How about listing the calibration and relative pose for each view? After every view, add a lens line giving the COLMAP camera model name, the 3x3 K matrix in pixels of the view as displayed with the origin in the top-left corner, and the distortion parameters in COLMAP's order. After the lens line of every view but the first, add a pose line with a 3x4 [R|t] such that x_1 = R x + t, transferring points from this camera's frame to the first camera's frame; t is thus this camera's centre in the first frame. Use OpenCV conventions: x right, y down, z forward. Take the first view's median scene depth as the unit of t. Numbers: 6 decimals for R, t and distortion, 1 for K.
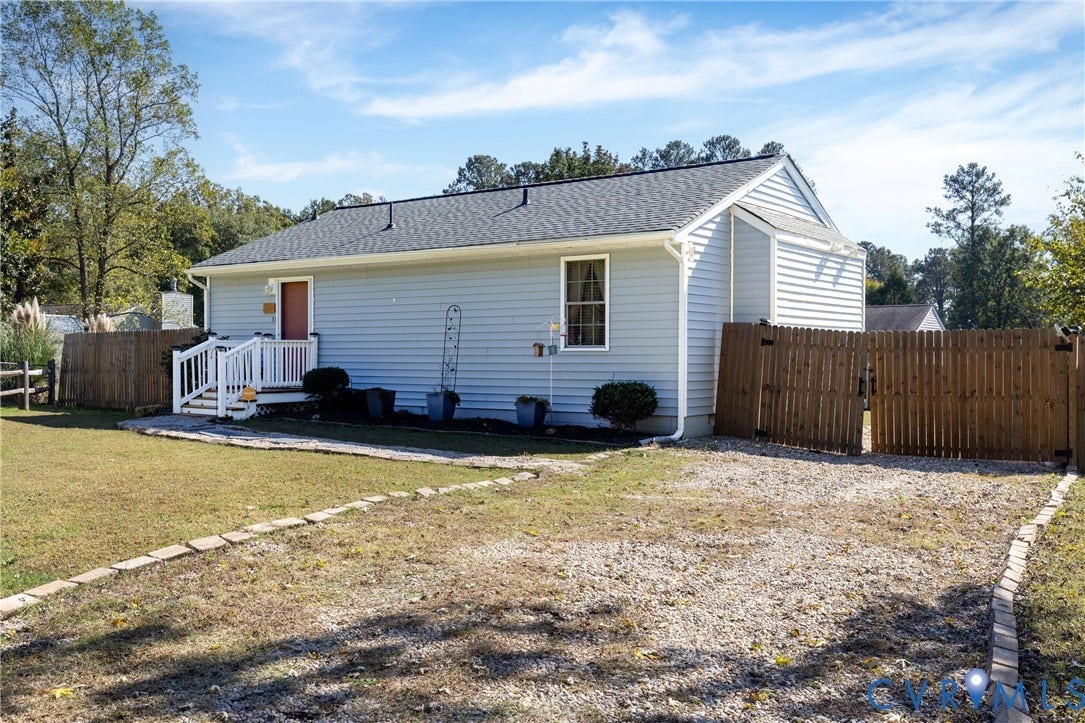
lens RADIAL K [[1030.8, 0, 551.1], [0, 1030.8, 359.4], [0, 0, 1]] dist [0.002649, 0.000000]
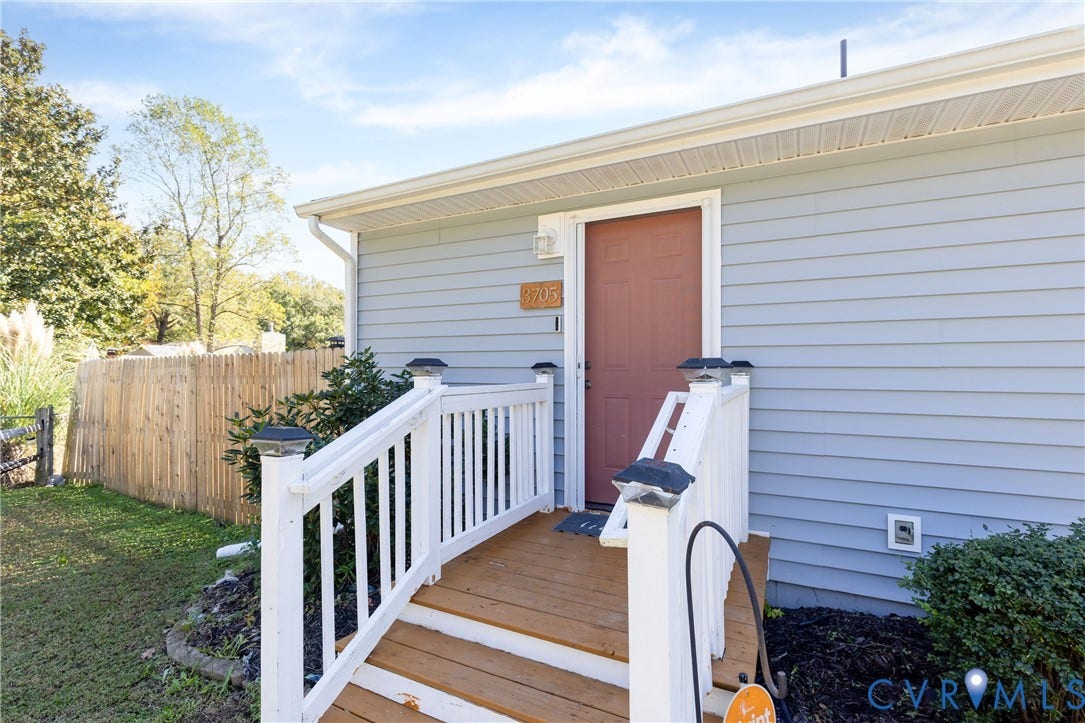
lens RADIAL K [[490.5, 0, 541.2], [0, 490.5, 364.7], [0, 0, 1]] dist [0.004219, -0.001698]
pose [[0.988444, -0.000790, 0.151586, -0.257241], [0.003361, 0.999855, -0.016707, -0.018290], [-0.151551, 0.017024, 0.988303, 0.704874]]
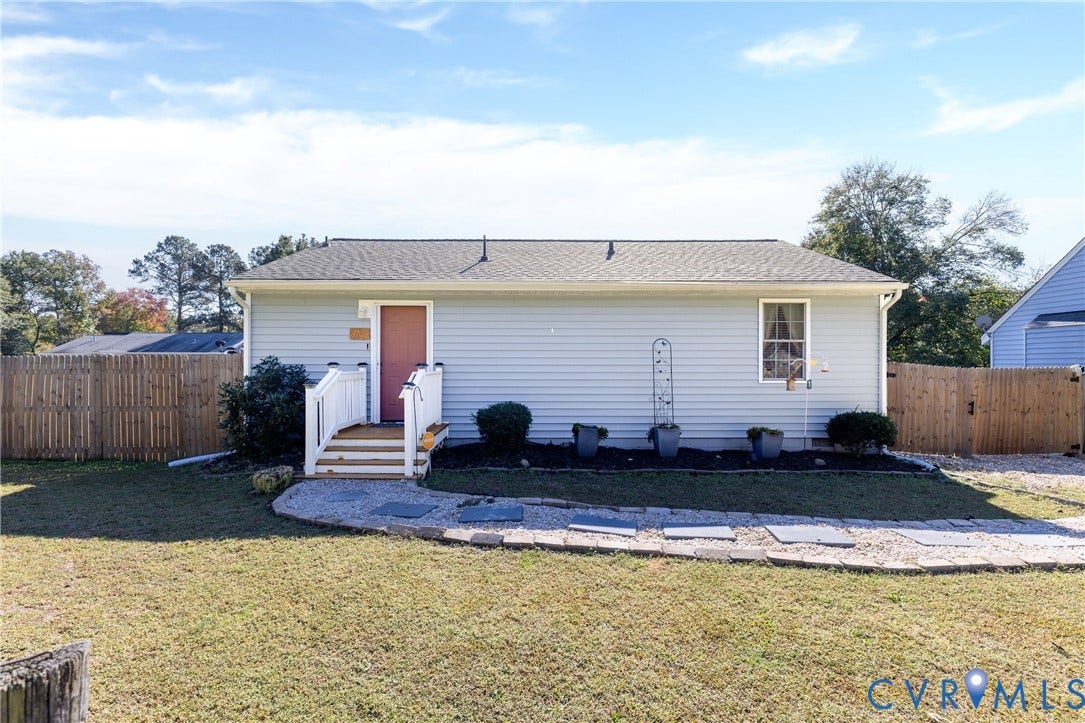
lens RADIAL K [[490.5, 0, 533.9], [0, 490.5, 369.4], [0, 0, 1]] dist [0.004219, -0.001698]
pose [[0.805824, -0.005360, 0.592131, -0.344028], [0.002740, 0.999982, 0.005323, -0.018116], [-0.592149, -0.002667, 0.805824, 0.492038]]
